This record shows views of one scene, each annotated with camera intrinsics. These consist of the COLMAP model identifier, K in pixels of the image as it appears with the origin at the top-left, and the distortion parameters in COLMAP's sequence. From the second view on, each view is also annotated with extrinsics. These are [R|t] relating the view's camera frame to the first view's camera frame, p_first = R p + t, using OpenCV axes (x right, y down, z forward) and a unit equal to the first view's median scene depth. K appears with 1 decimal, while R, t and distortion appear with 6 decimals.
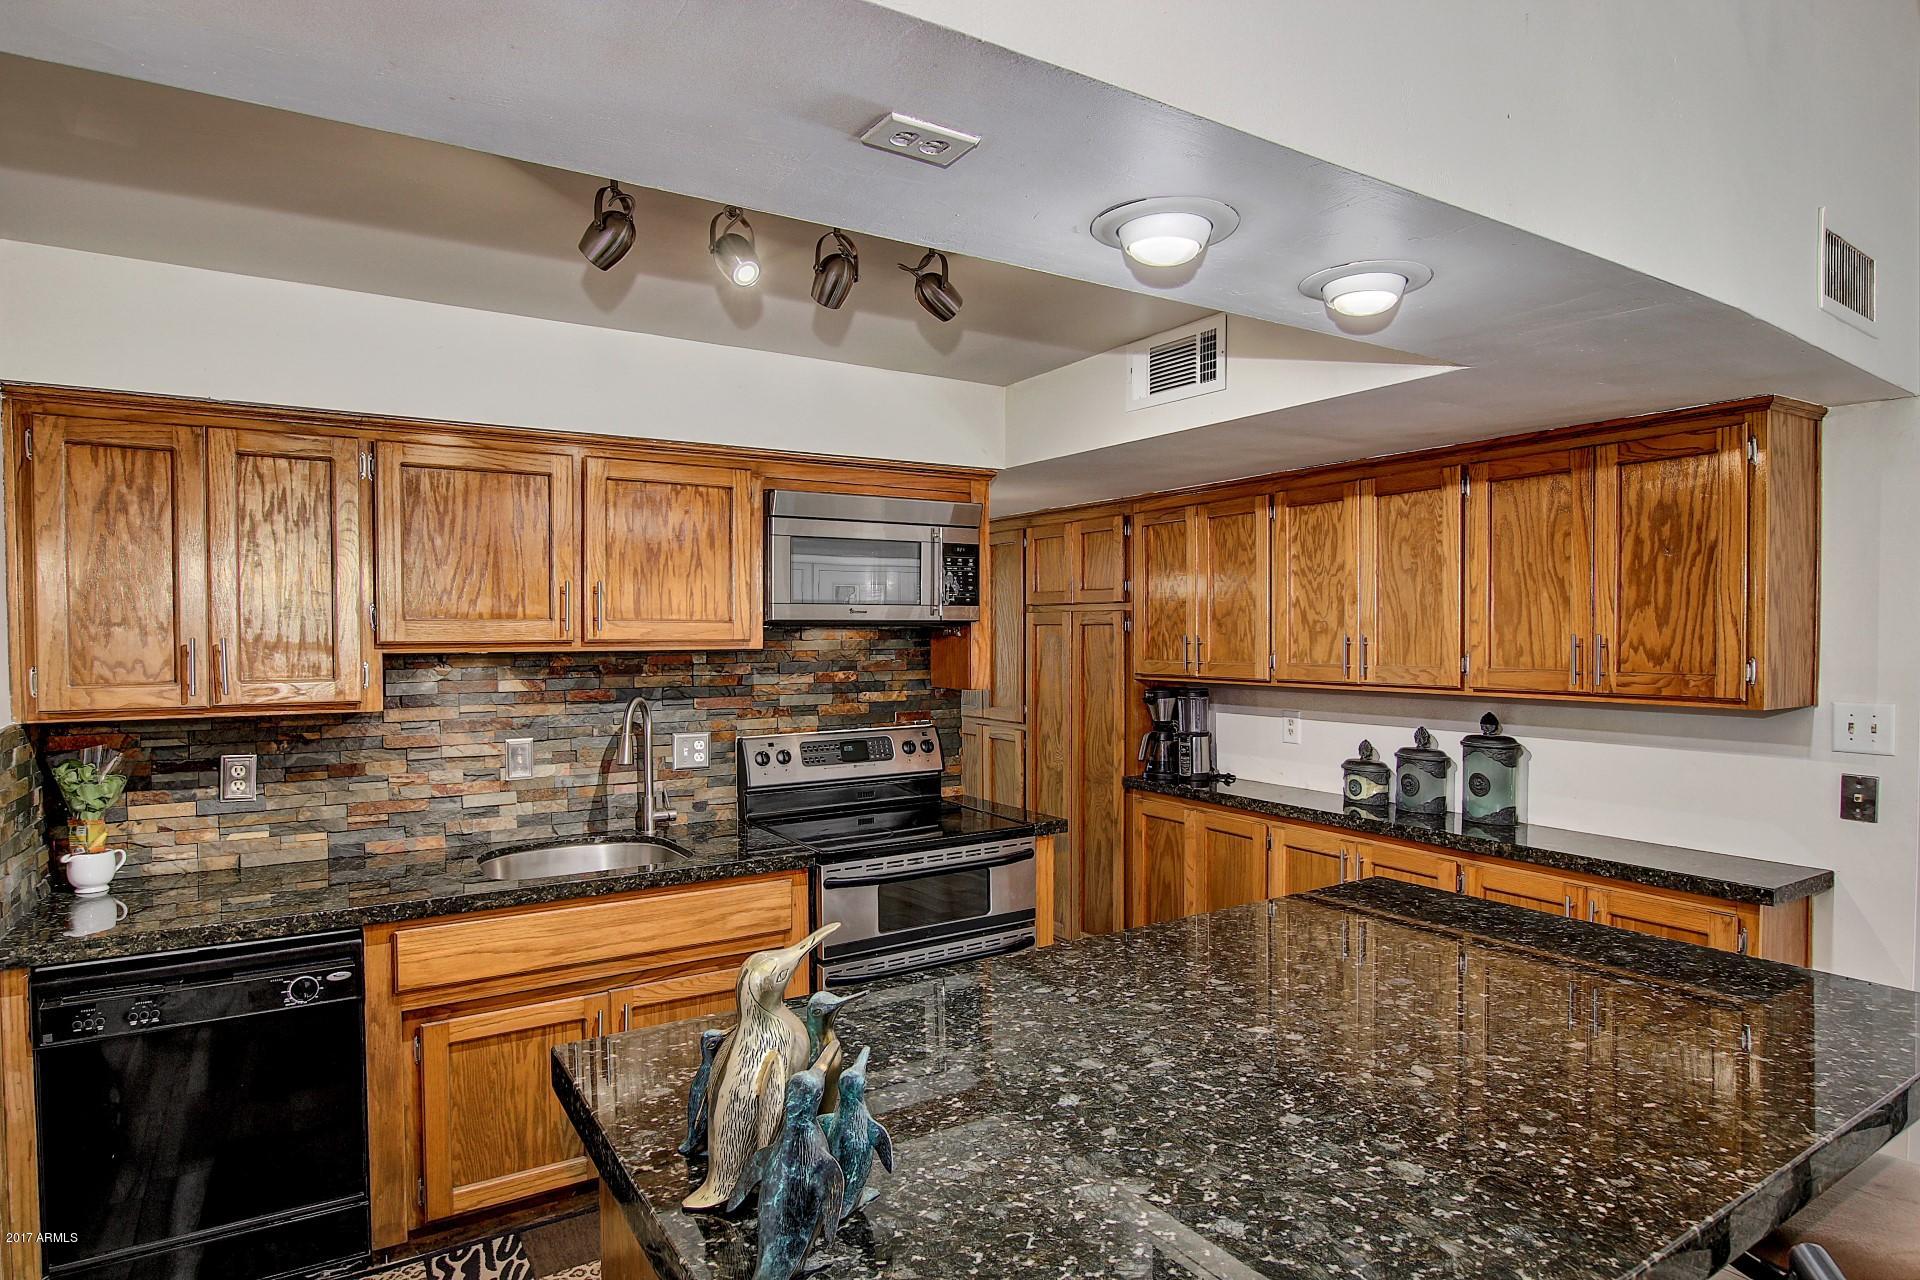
lens RADIAL K [[1095.6, 0, 938.6], [0, 1095.6, 647.1], [0, 0, 1]] dist [-0.017544, 0.000884]
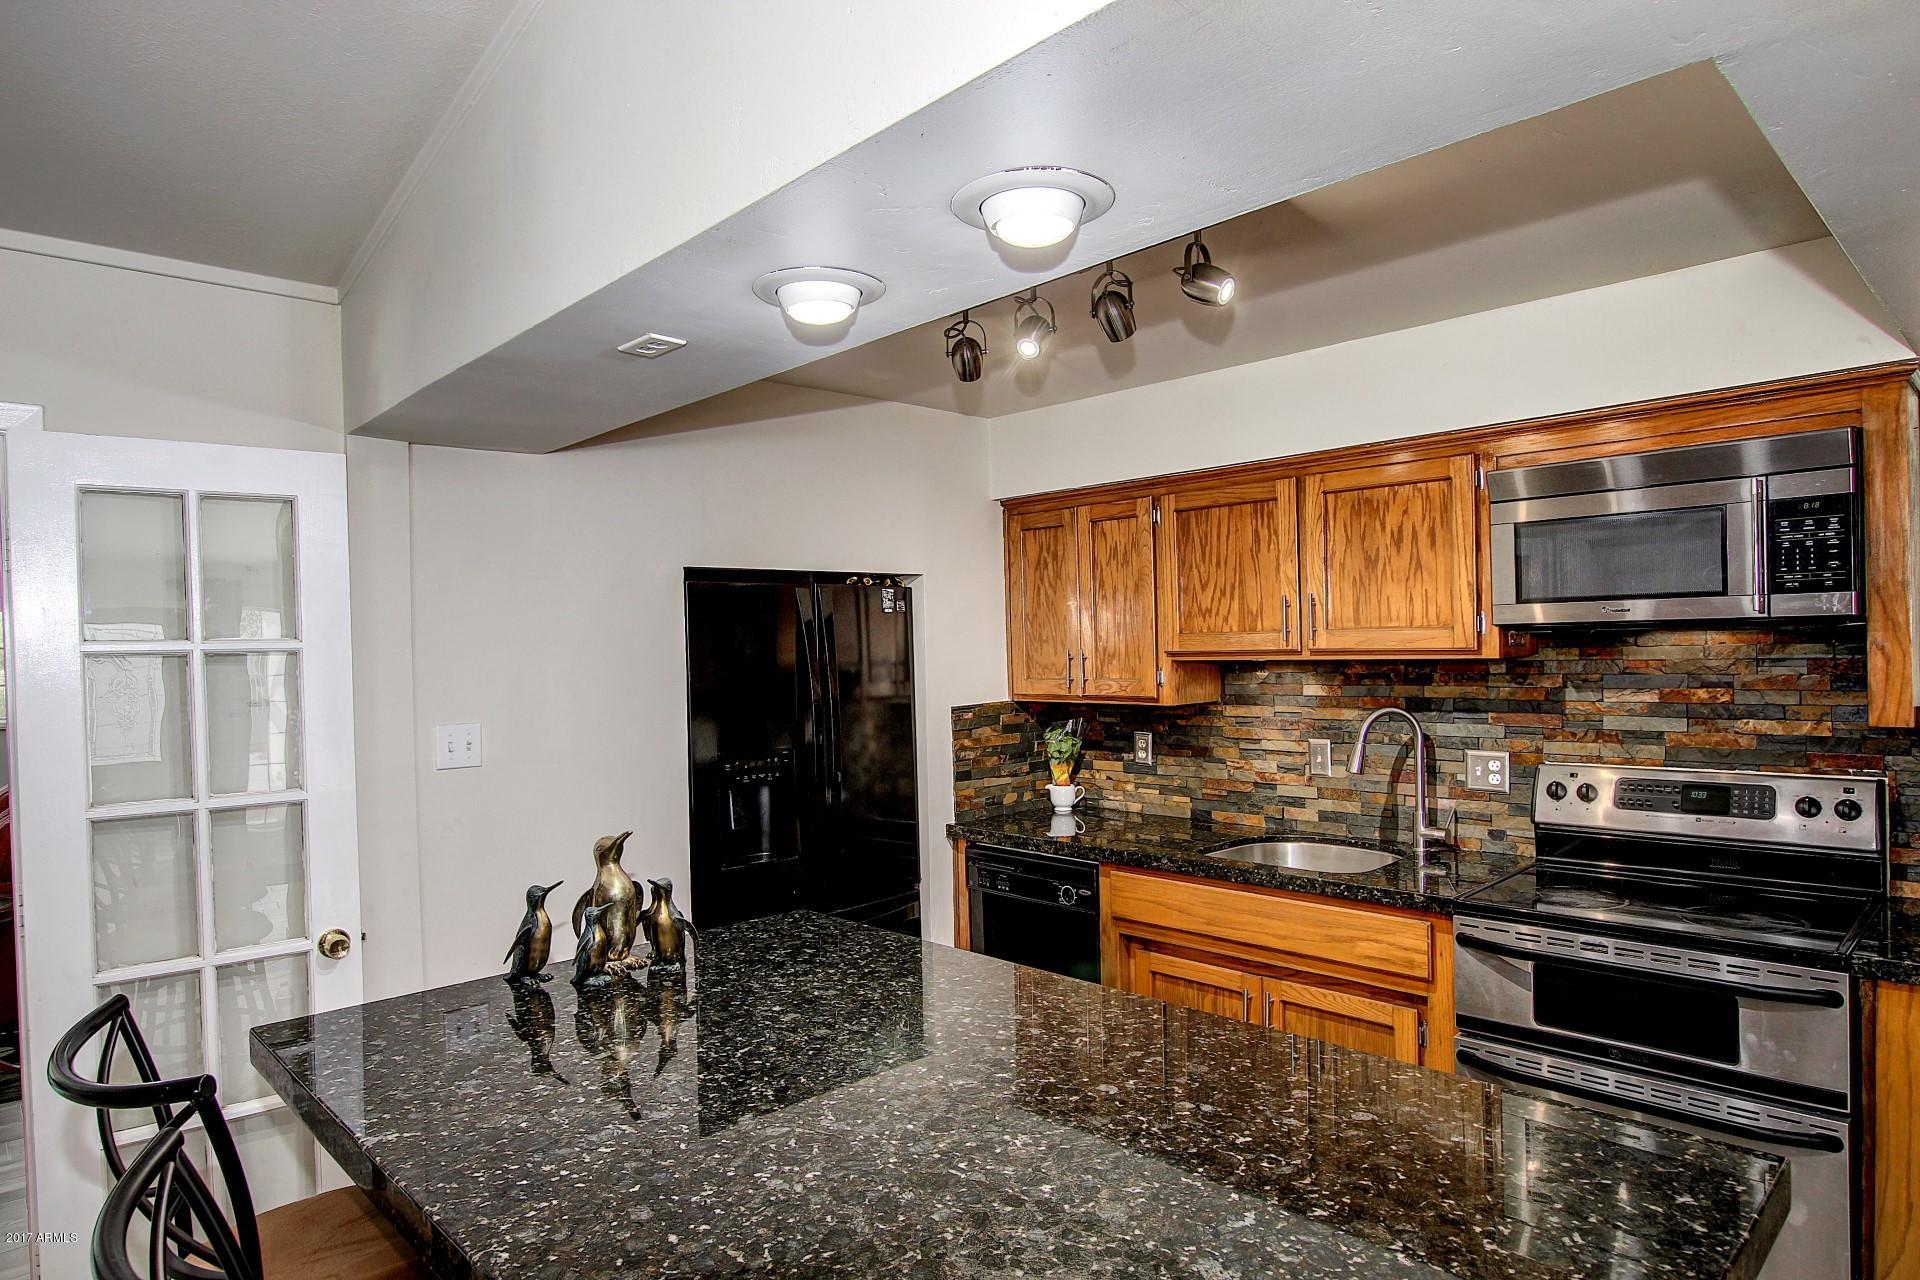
lens RADIAL K [[1095.6, 0, 938.6], [0, 1095.6, 647.1], [0, 0, 1]] dist [-0.017544, 0.000884]
pose [[0.197597, -0.000954, -0.980283, 0.615933], [0.005916, 0.999982, 0.000219, -0.010384], [0.980265, -0.005843, 0.197599, 0.424197]]
